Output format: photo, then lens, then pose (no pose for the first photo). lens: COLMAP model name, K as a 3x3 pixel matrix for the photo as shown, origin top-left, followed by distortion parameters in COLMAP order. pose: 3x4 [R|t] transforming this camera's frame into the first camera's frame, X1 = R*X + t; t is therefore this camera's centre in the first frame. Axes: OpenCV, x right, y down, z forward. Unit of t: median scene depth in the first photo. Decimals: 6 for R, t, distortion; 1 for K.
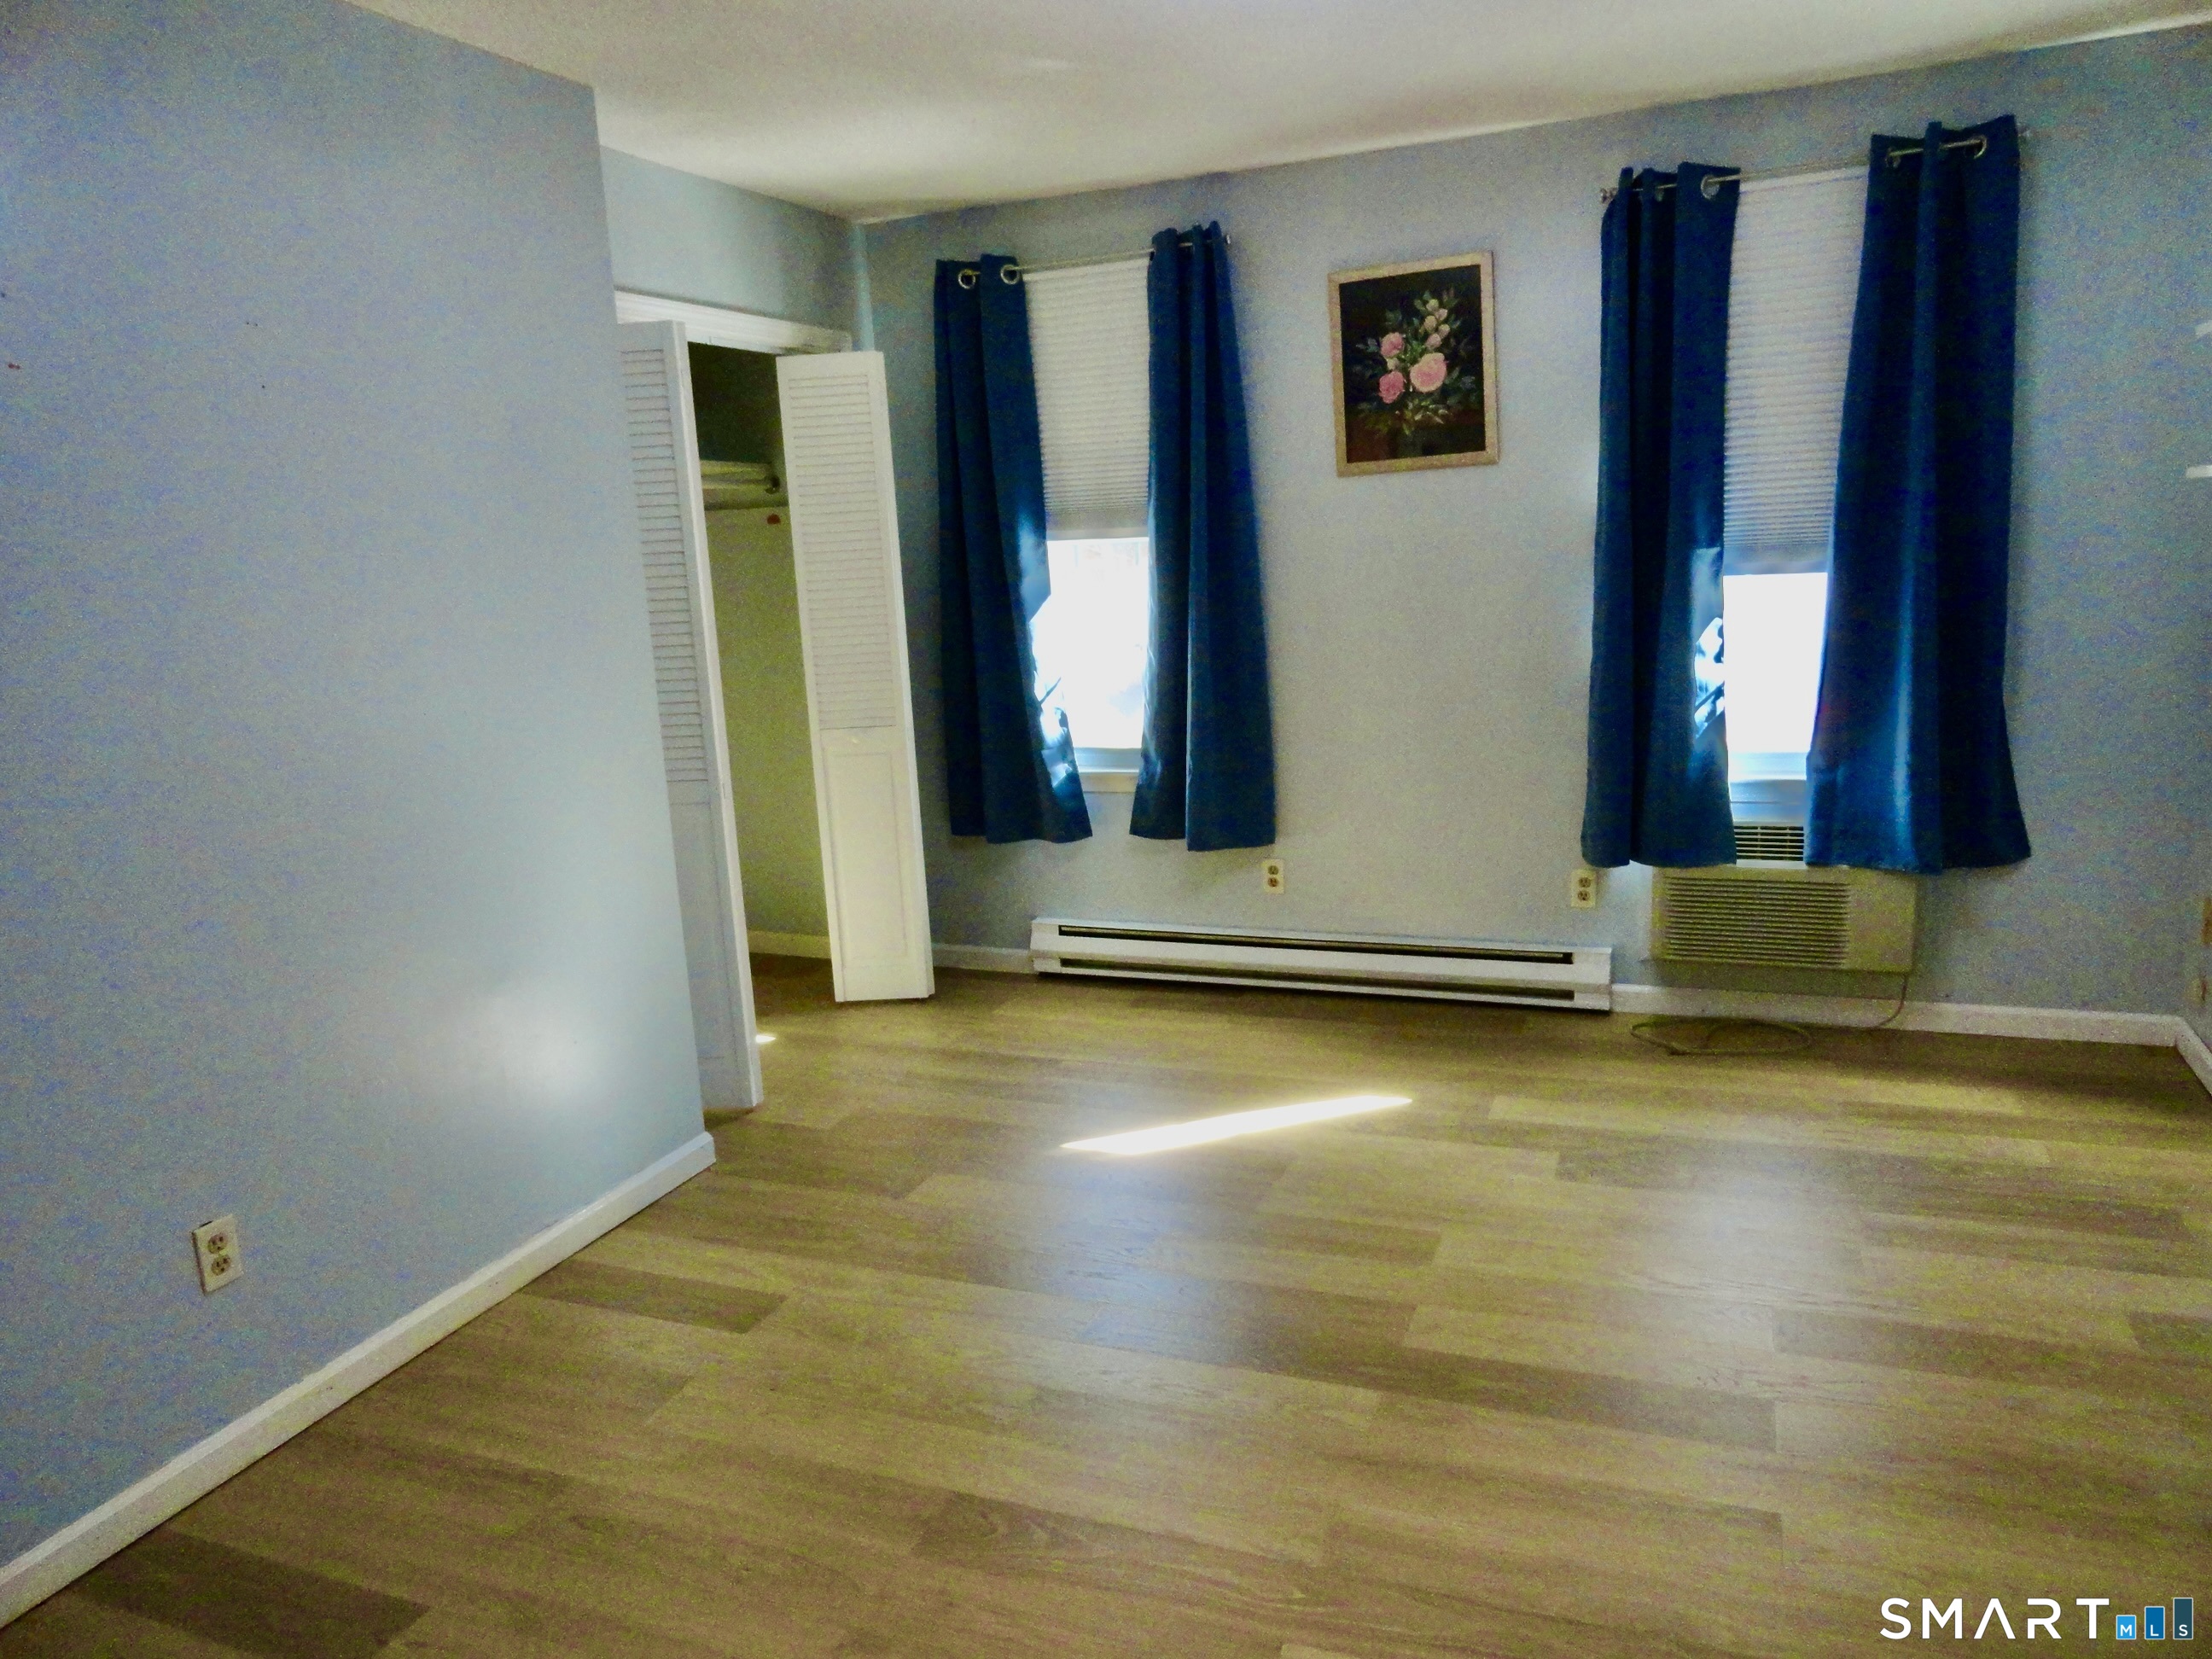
lens RADIAL K [[1521.3, 0, 1114.7], [0, 1521.3, 832.8], [0, 0, 1]] dist [-0.024919, 0.041839]
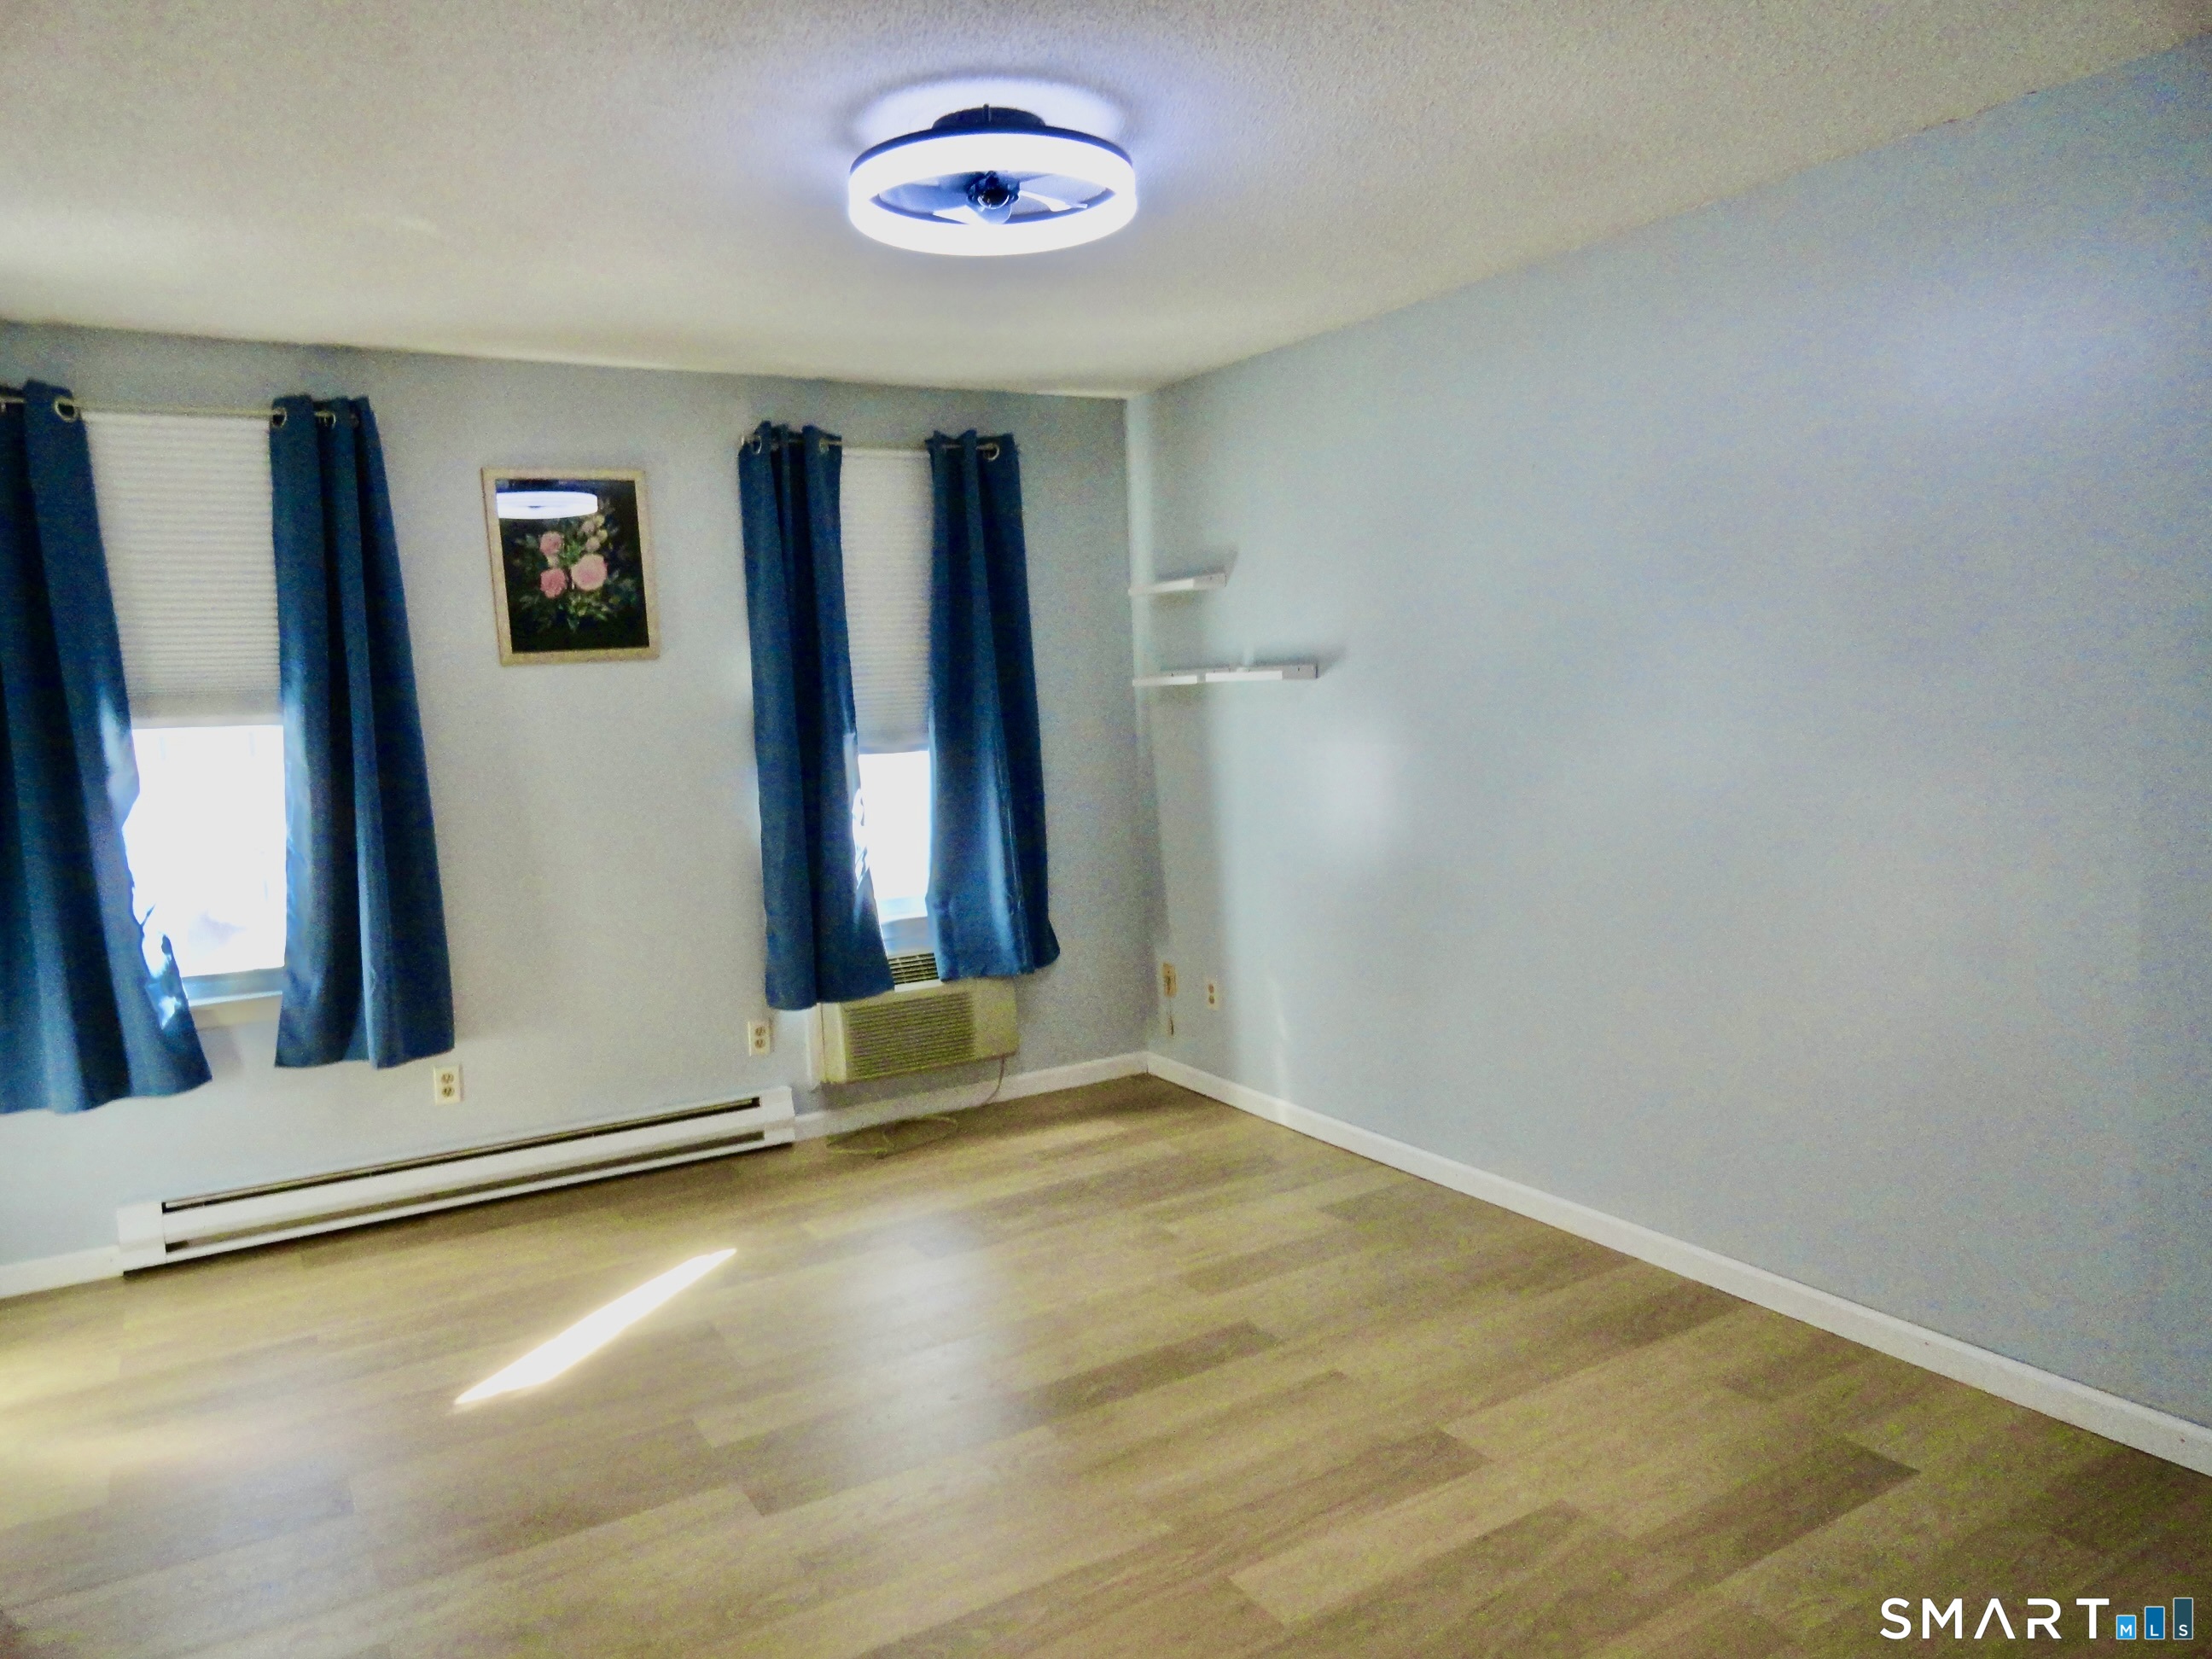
lens RADIAL K [[1521.3, 0, 1114.7], [0, 1521.3, 832.8], [0, 0, 1]] dist [-0.024919, 0.041839]
pose [[0.596847, -0.050348, 0.800774, -0.435718], [0.162434, 0.984945, -0.059141, -0.002421], [-0.785741, 0.165371, 0.596040, 0.113130]]
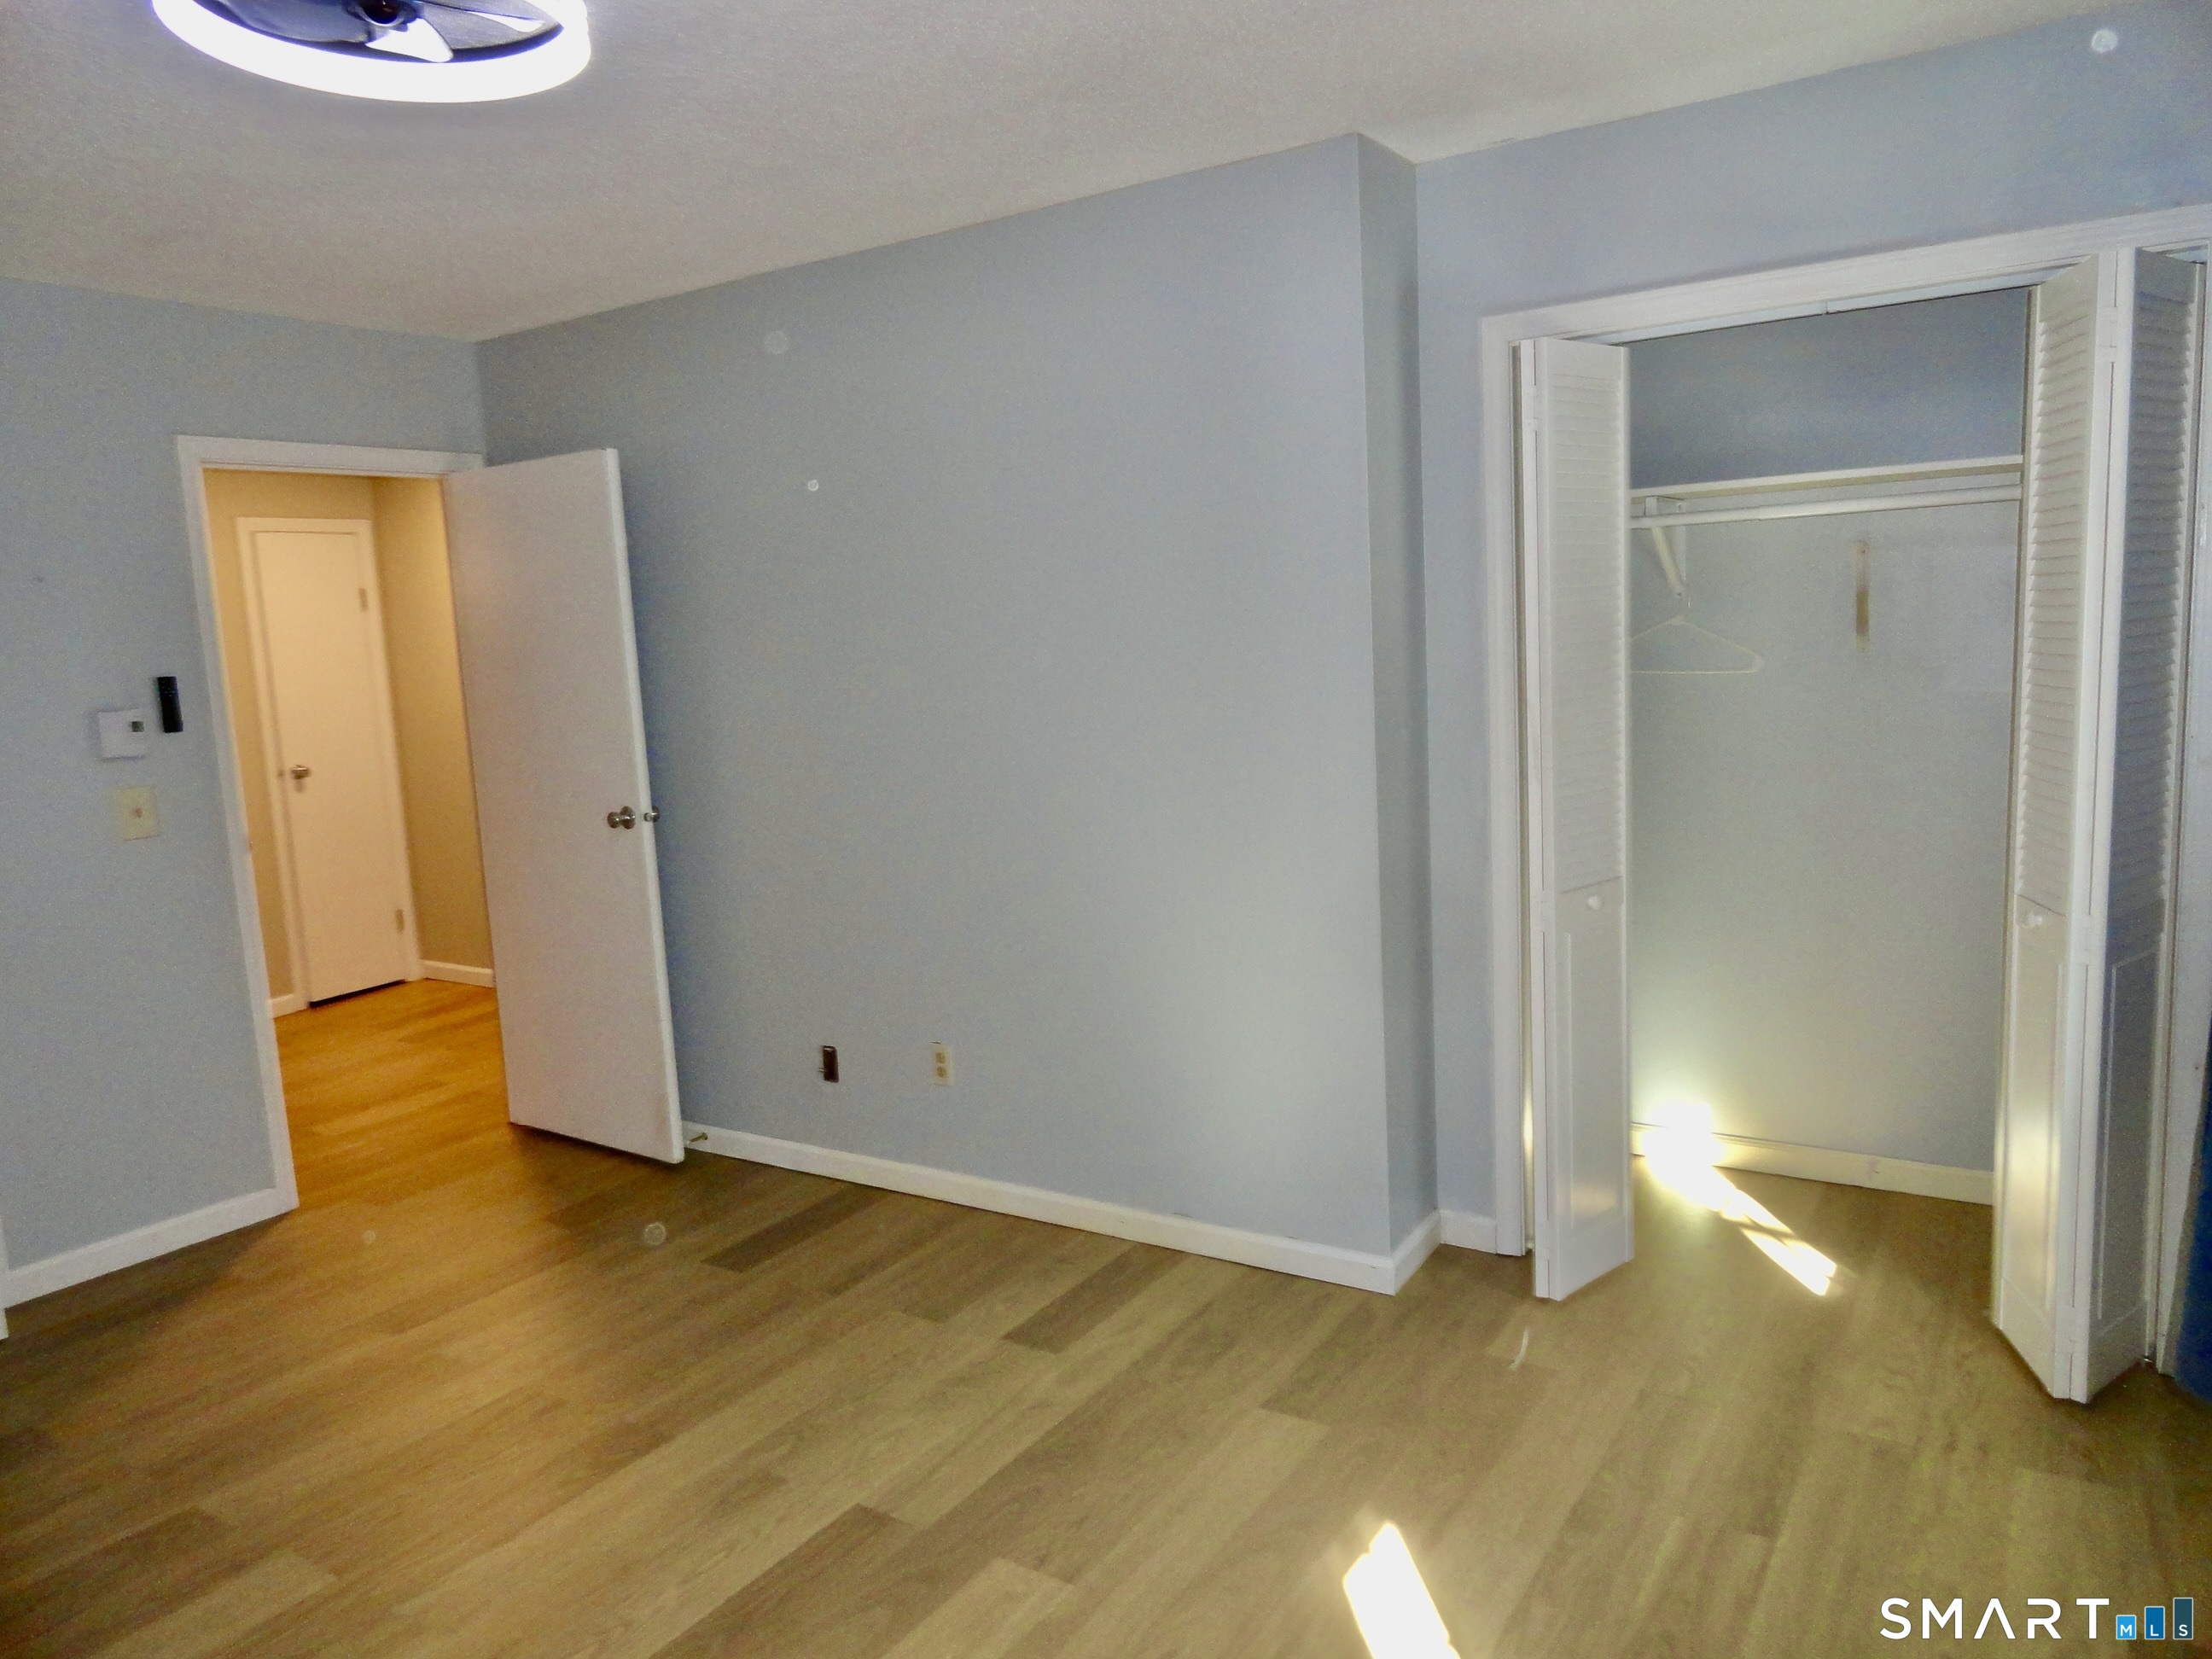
lens RADIAL K [[1521.3, 0, 1114.7], [0, 1521.3, 832.8], [0, 0, 1]] dist [-0.024919, 0.041839]
pose [[-0.185871, 0.199266, -0.962156, 0.515356], [-0.131025, 0.965448, 0.225260, -0.204091], [0.973799, 0.167935, -0.153340, 0.823737]]
